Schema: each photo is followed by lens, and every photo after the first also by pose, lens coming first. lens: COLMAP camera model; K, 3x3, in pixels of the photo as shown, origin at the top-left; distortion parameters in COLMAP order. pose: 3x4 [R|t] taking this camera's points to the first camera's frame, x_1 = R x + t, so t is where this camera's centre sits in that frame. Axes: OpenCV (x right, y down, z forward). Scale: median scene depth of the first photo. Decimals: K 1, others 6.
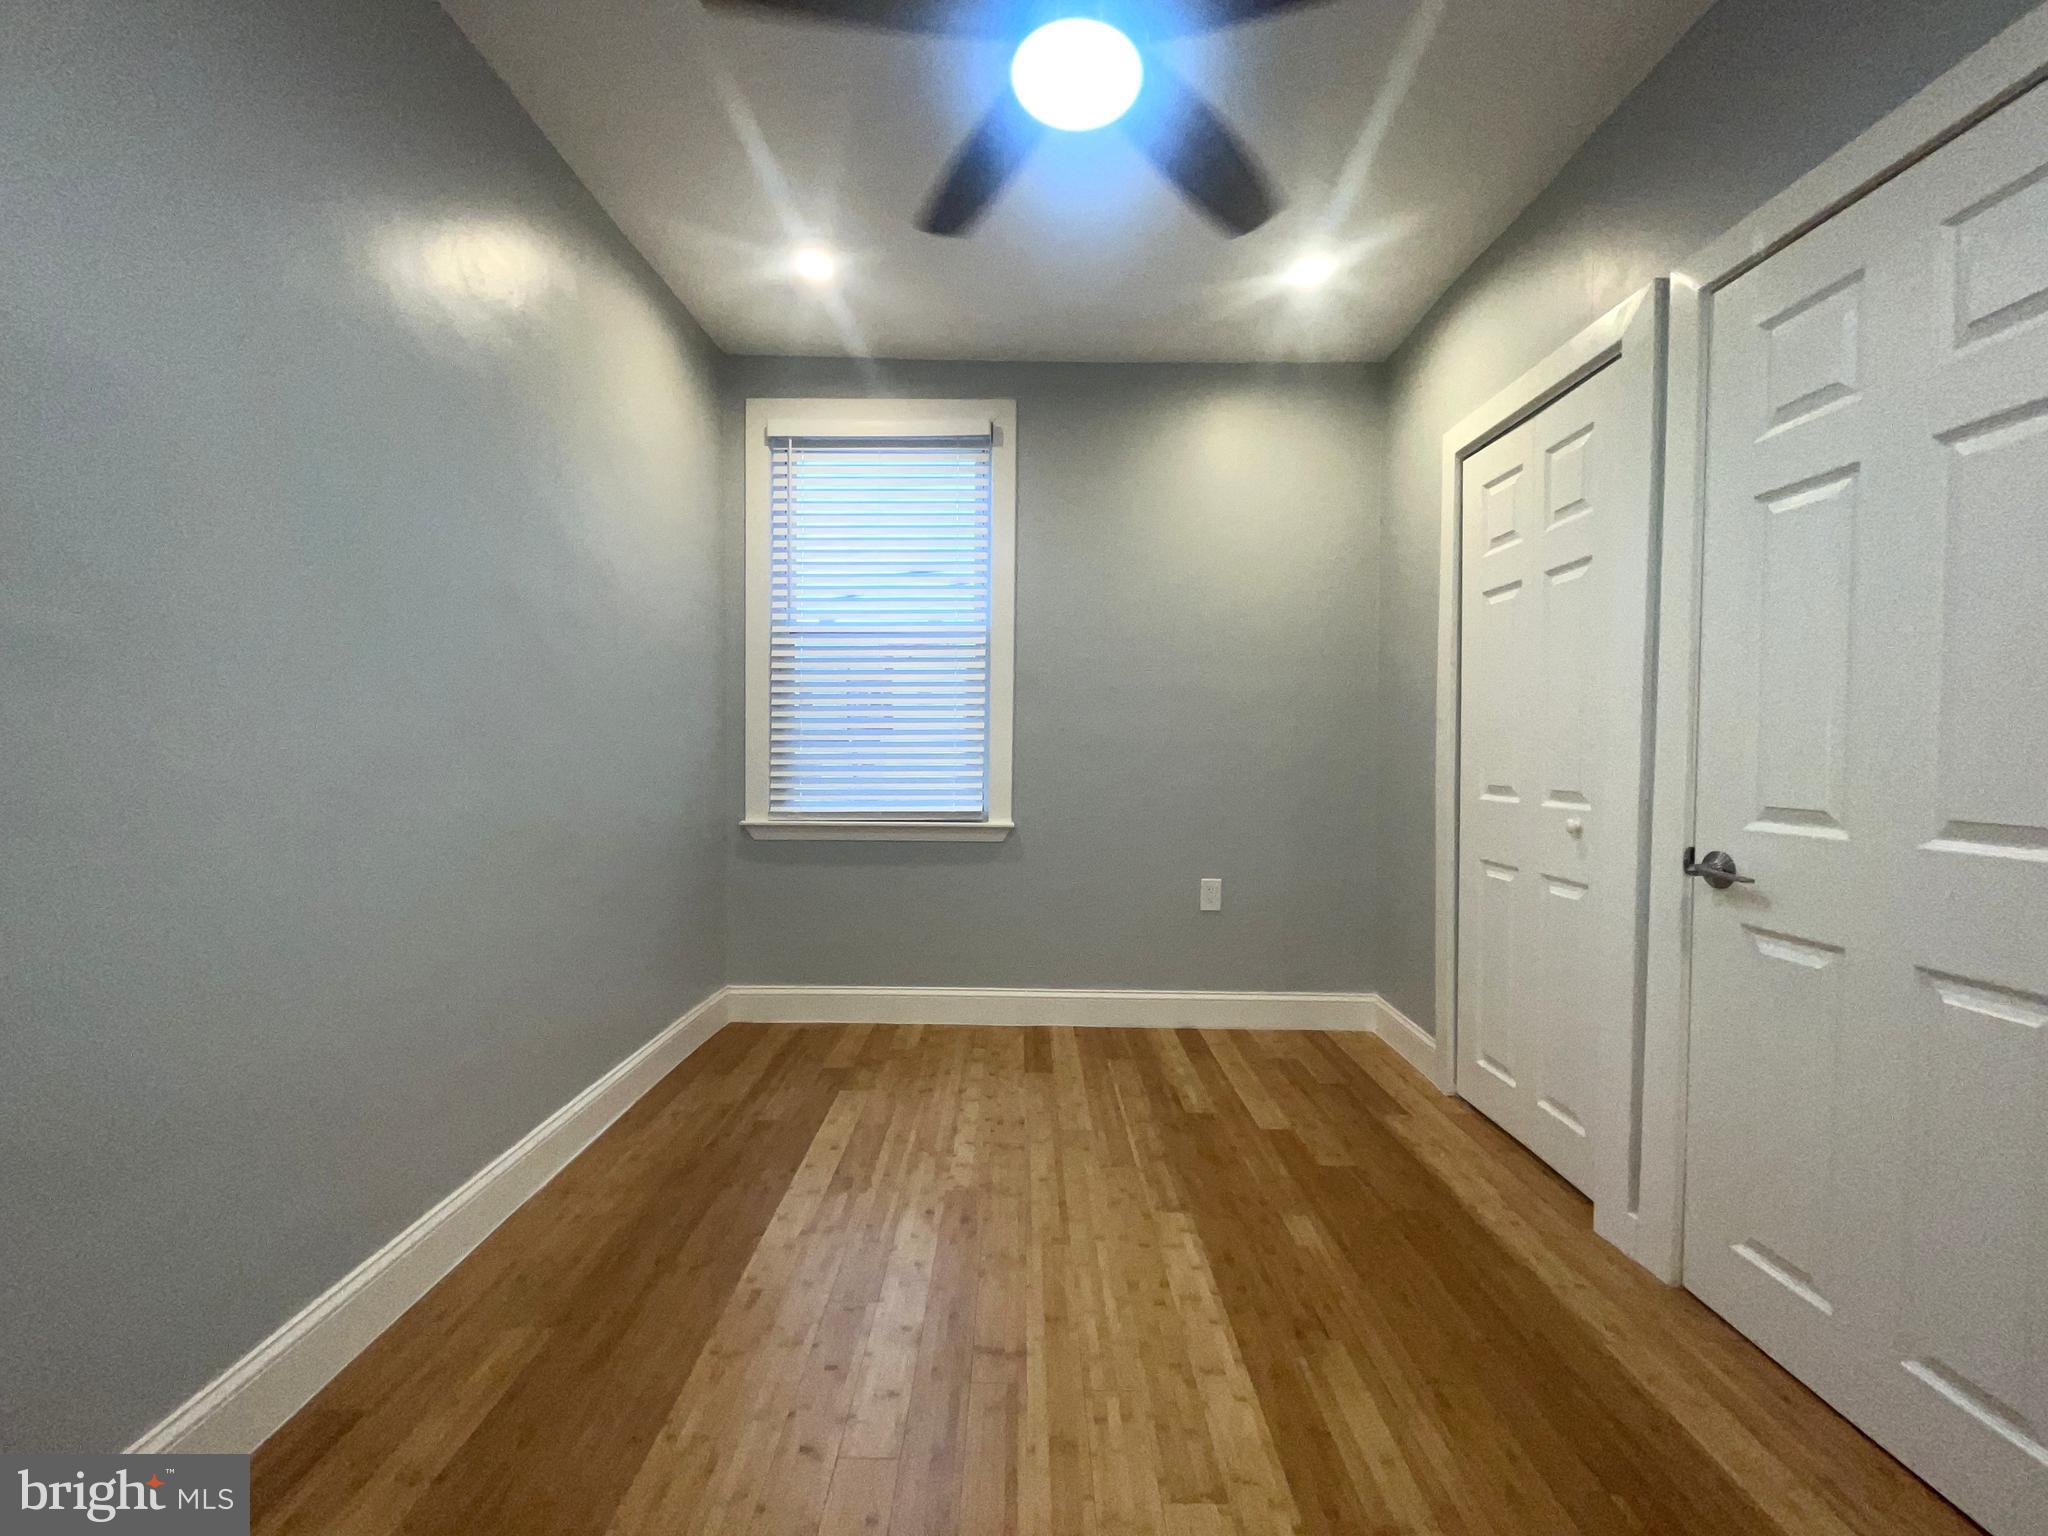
lens RADIAL K [[839.2, 0, 1034.1], [0, 839.2, 774.6], [0, 0, 1]] dist [-0.000082, 0.000019]
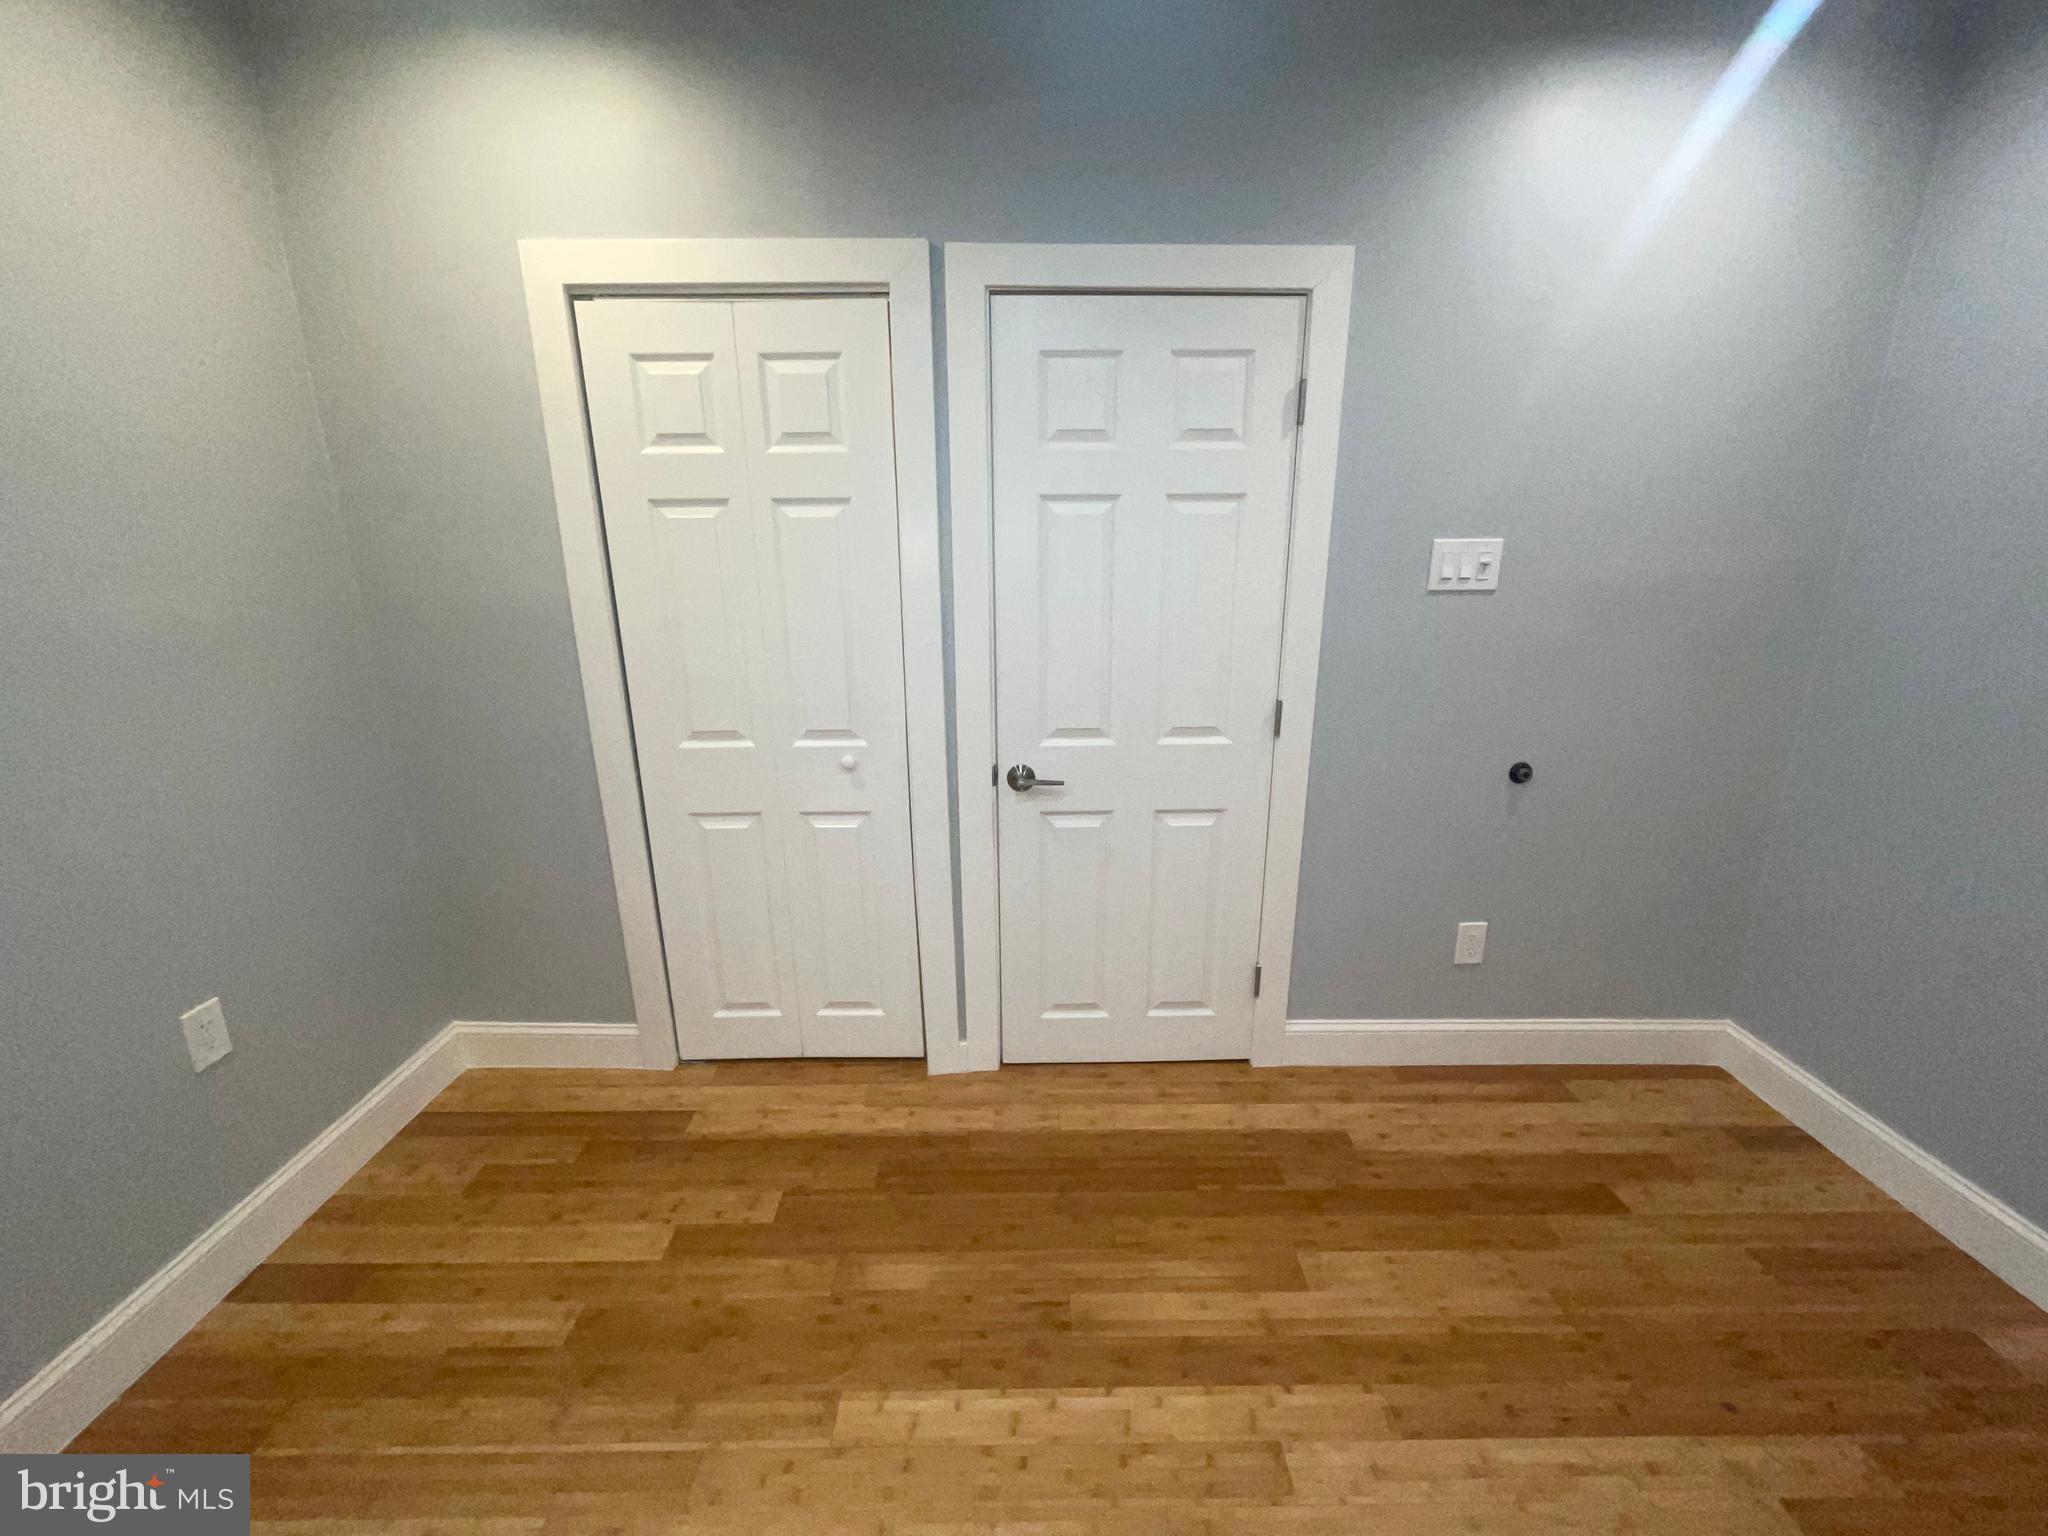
lens RADIAL K [[836.5, 0, 1024.0], [0, 836.5, 768.0], [0, 0, 1]] dist [-0.003723, -0.000224]
pose [[0.005086, -0.276532, 0.960991, -0.425926], [0.038613, 0.960341, 0.276141, -0.247486], [-0.999241, 0.035702, 0.015562, 0.890340]]
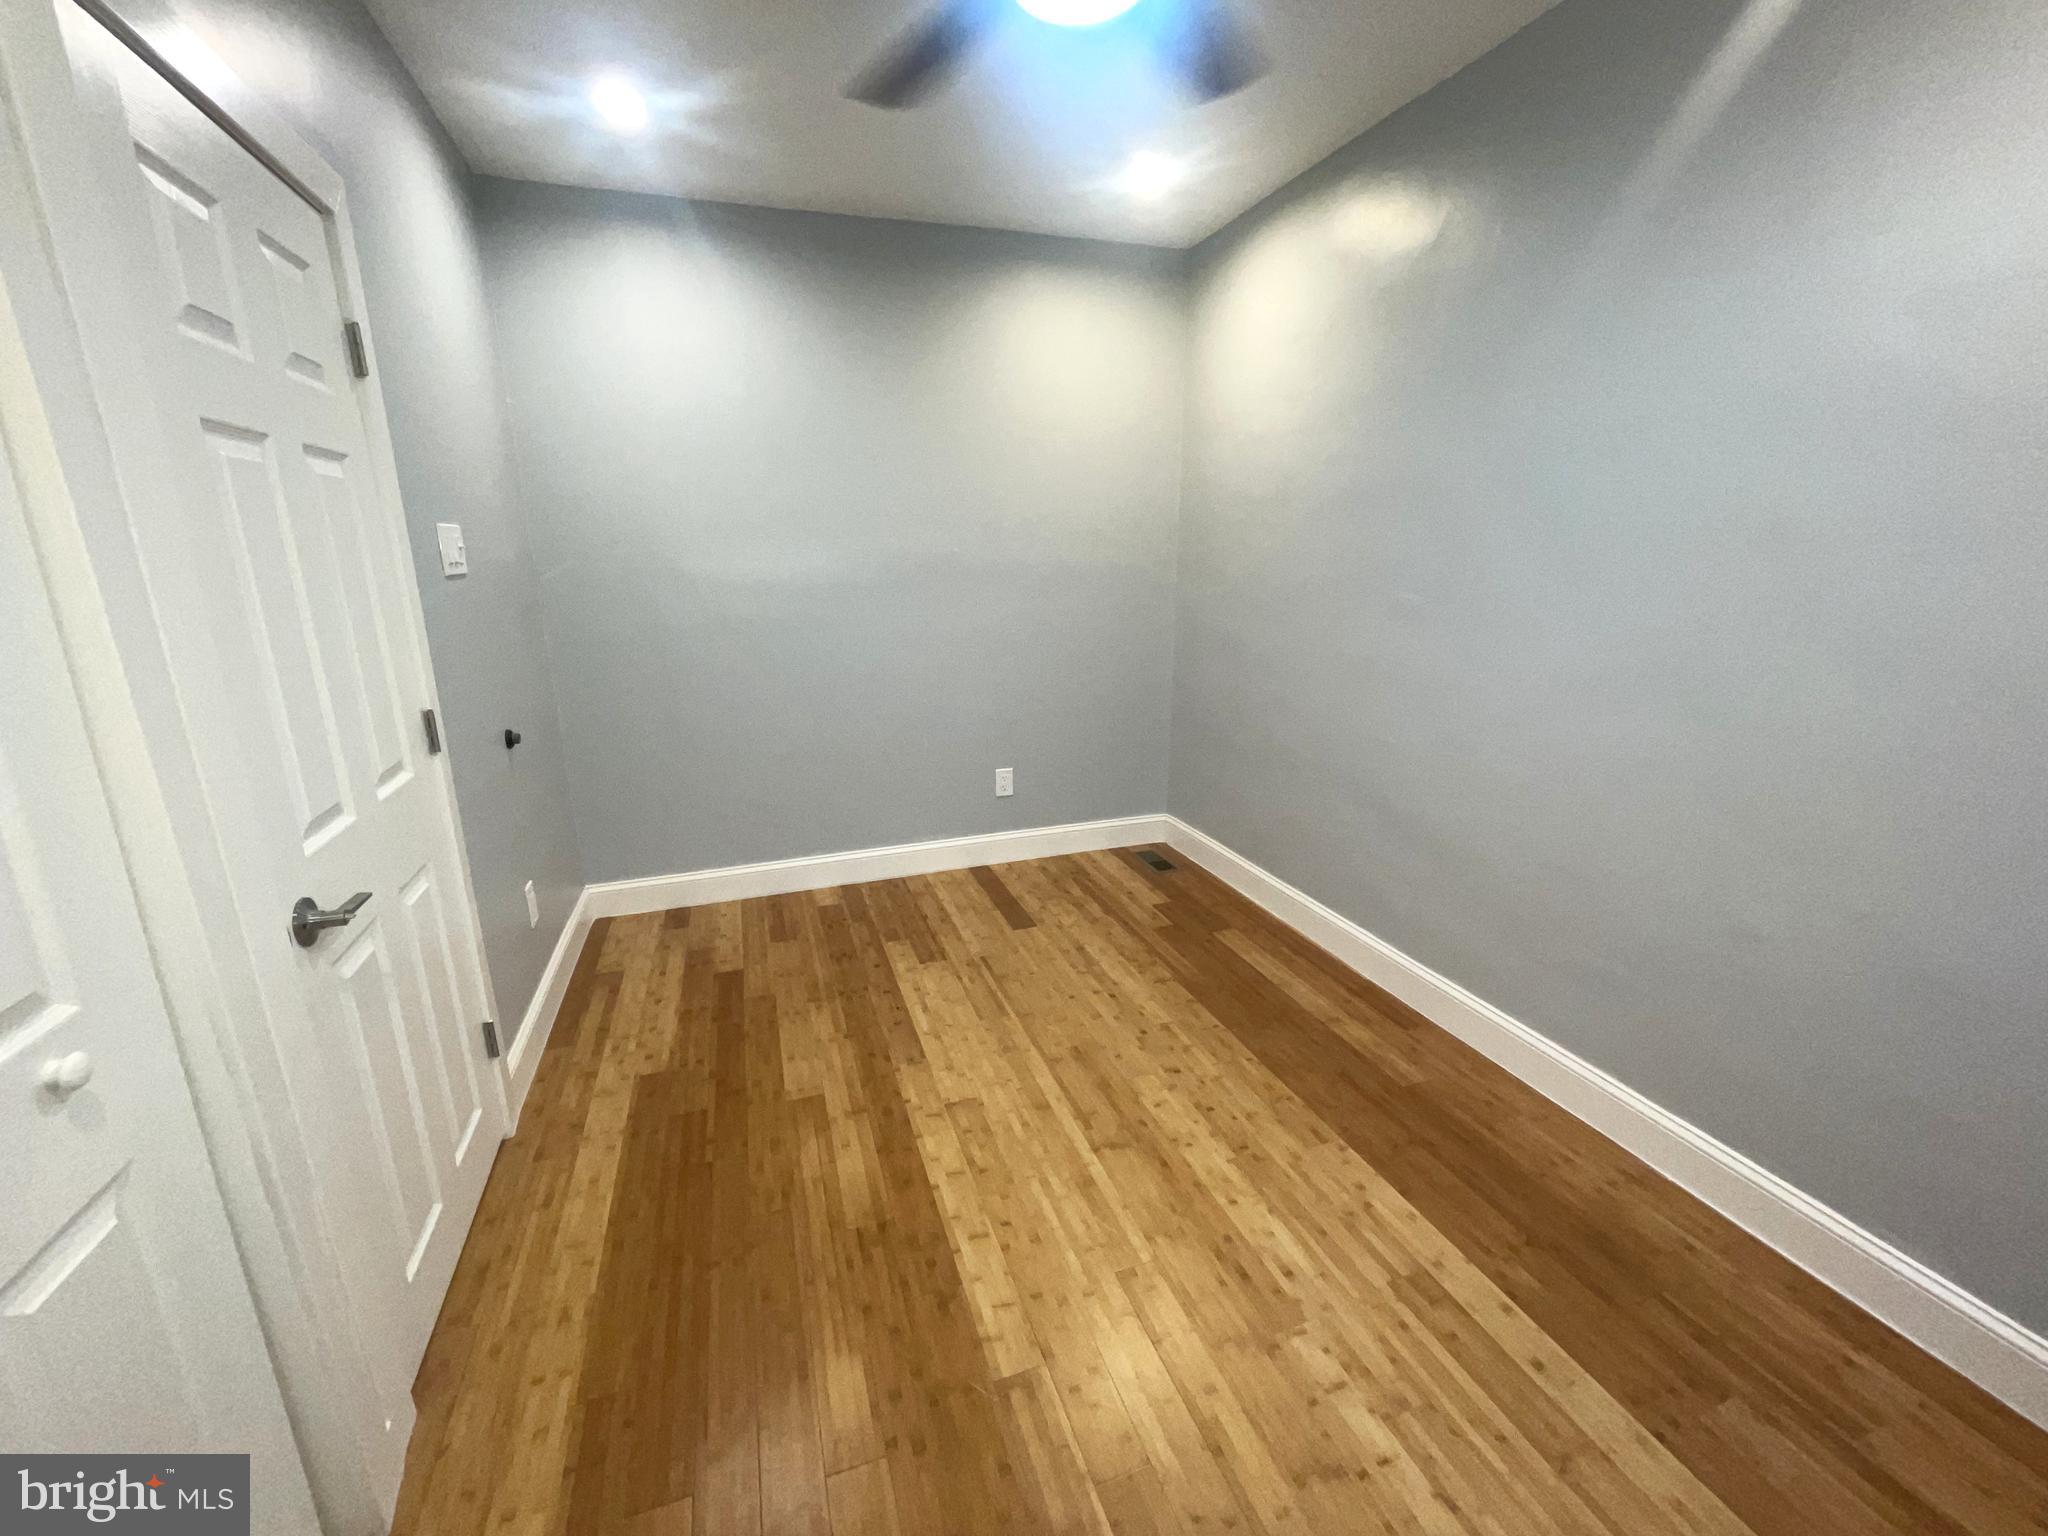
lens RADIAL K [[836.5, 0, 1024.0], [0, 836.5, 768.0], [0, 0, 1]] dist [-0.003723, -0.000224]
pose [[-0.950004, 0.078597, -0.302184, 0.377187], [-0.010922, 0.958843, 0.283727, -0.222910], [0.312047, 0.272842, -0.910046, 1.694625]]
